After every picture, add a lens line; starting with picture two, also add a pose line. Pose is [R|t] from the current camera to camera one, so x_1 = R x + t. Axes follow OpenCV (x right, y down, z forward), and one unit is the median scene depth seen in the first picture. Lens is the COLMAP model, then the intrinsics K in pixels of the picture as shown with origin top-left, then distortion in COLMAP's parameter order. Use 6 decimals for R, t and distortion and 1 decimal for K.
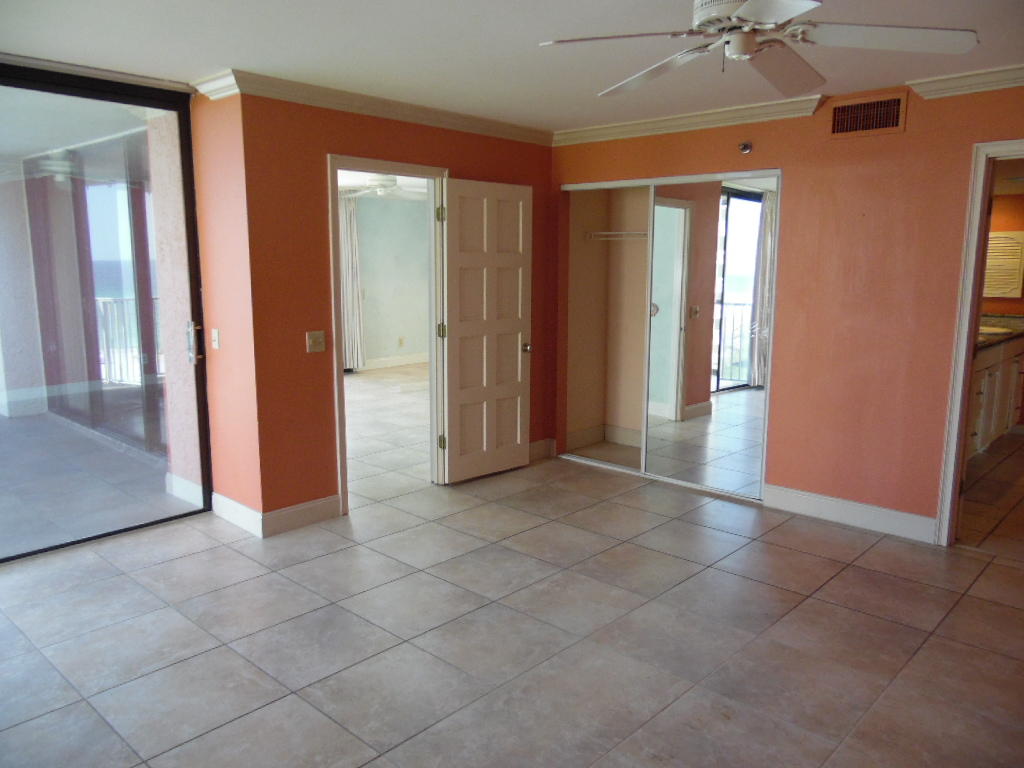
lens RADIAL K [[768.6, 0, 514.6], [0, 768.6, 384.2], [0, 0, 1]] dist [-0.025783, 0.059512]
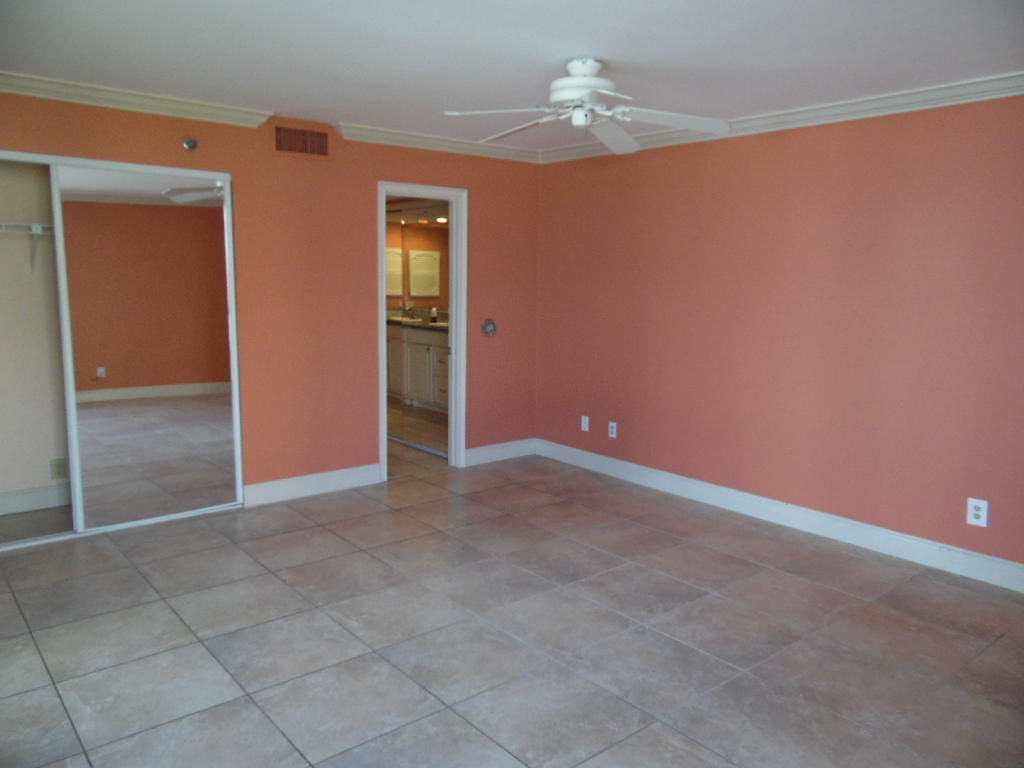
lens RADIAL K [[768.6, 0, 514.6], [0, 768.6, 384.2], [0, 0, 1]] dist [-0.025783, 0.059512]
pose [[0.123382, -0.142720, 0.982043, -0.748361], [0.144686, 0.981616, 0.124480, -0.094075], [-0.981755, 0.126730, 0.141764, 0.614445]]
